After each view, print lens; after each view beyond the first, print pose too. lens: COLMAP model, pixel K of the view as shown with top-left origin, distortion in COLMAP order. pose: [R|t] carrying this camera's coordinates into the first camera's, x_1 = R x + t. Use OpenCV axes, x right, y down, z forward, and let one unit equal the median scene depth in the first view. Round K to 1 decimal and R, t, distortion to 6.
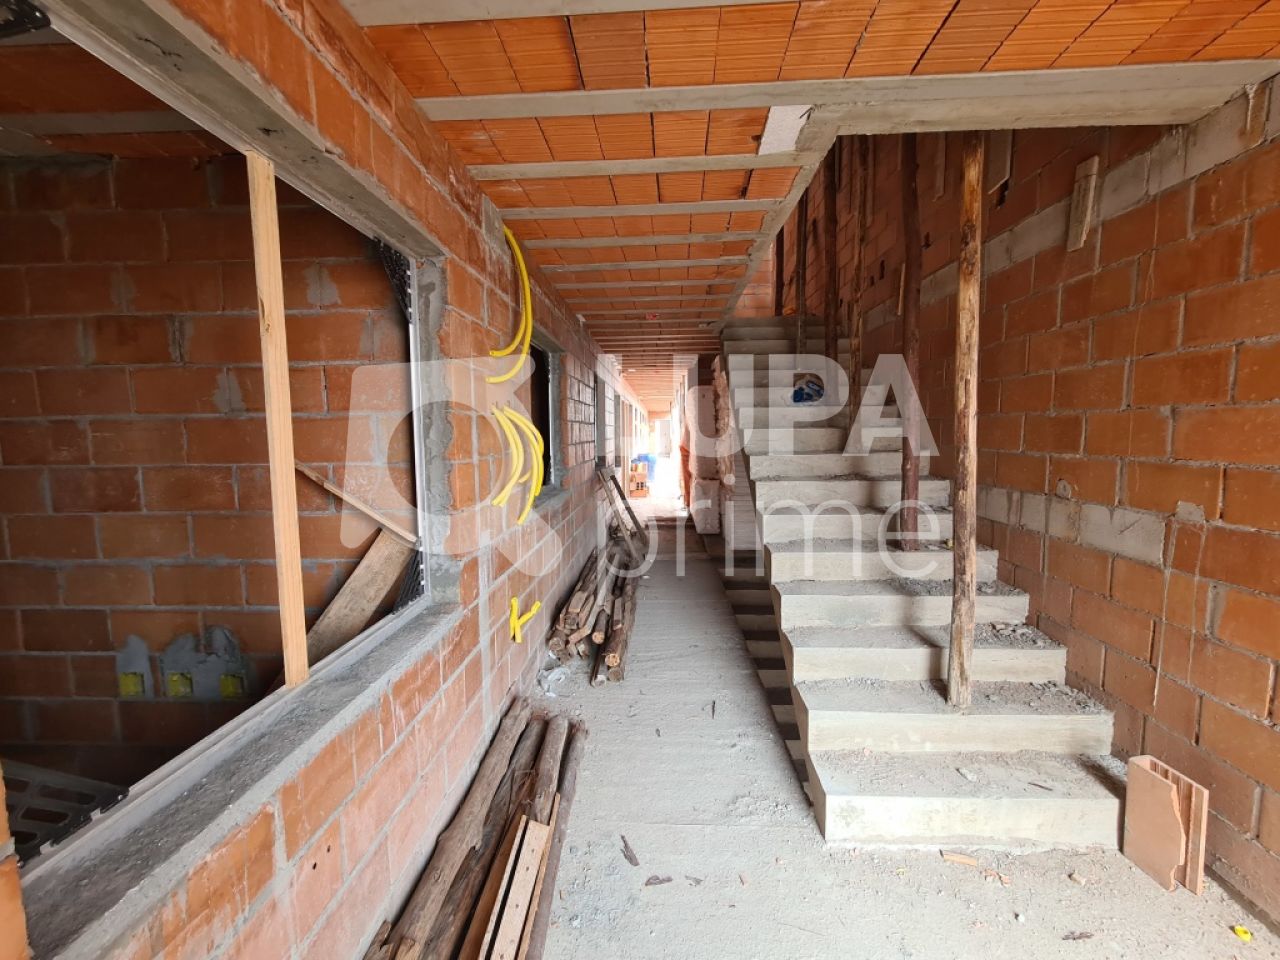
lens RADIAL K [[516.1, 0, 641.2], [0, 516.1, 479.3], [0, 0, 1]] dist [-0.009050, 0.001420]
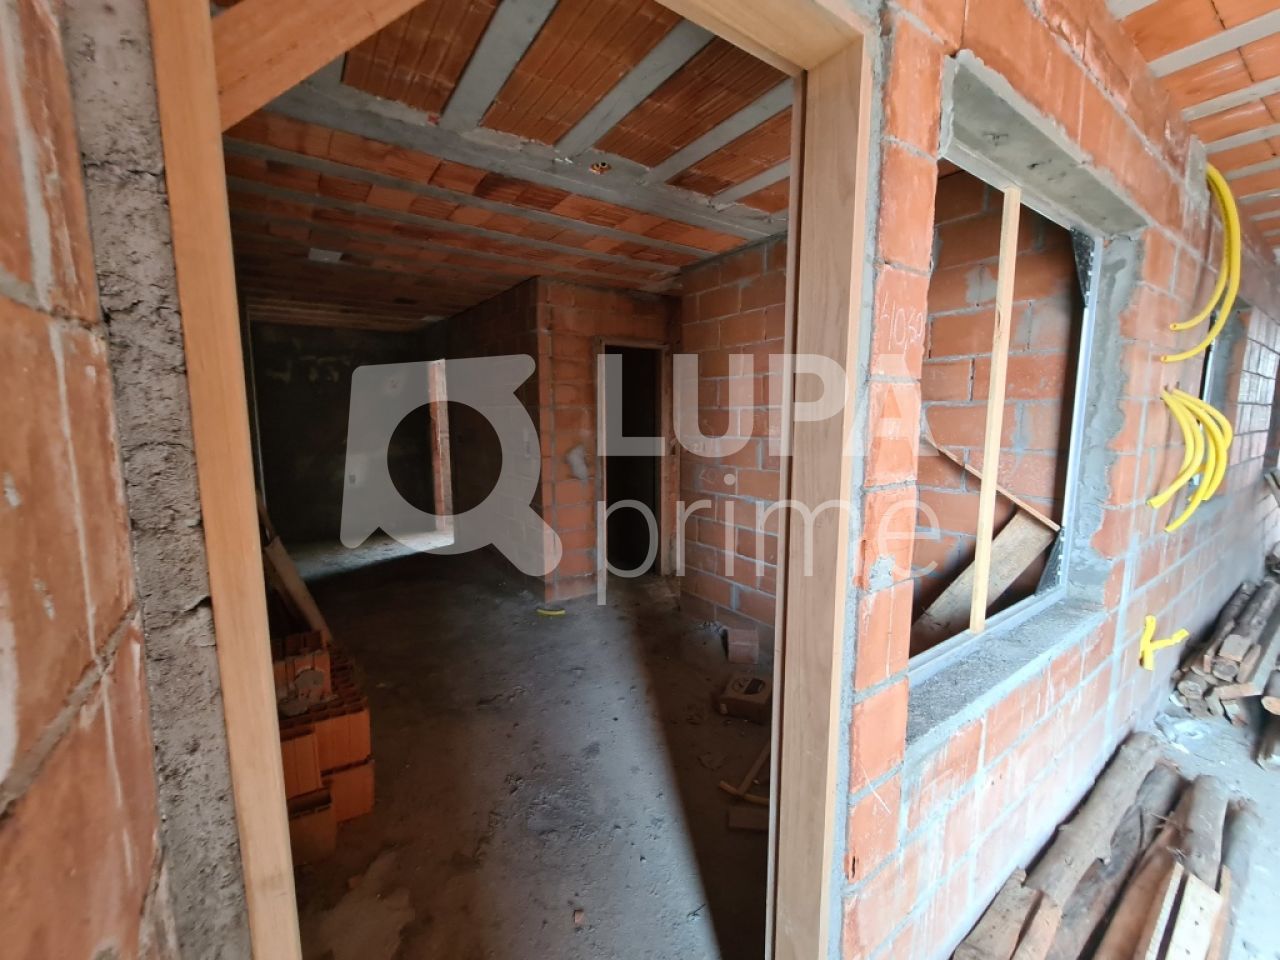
lens RADIAL K [[516.1, 0, 639.9], [0, 516.1, 480.9], [0, 0, 1]] dist [-0.009050, 0.001420]
pose [[0.607219, 0.105800, -0.787459, -0.155278], [-0.073939, 0.994318, 0.076578, 0.008999], [0.791087, 0.011725, 0.611591, -0.236814]]
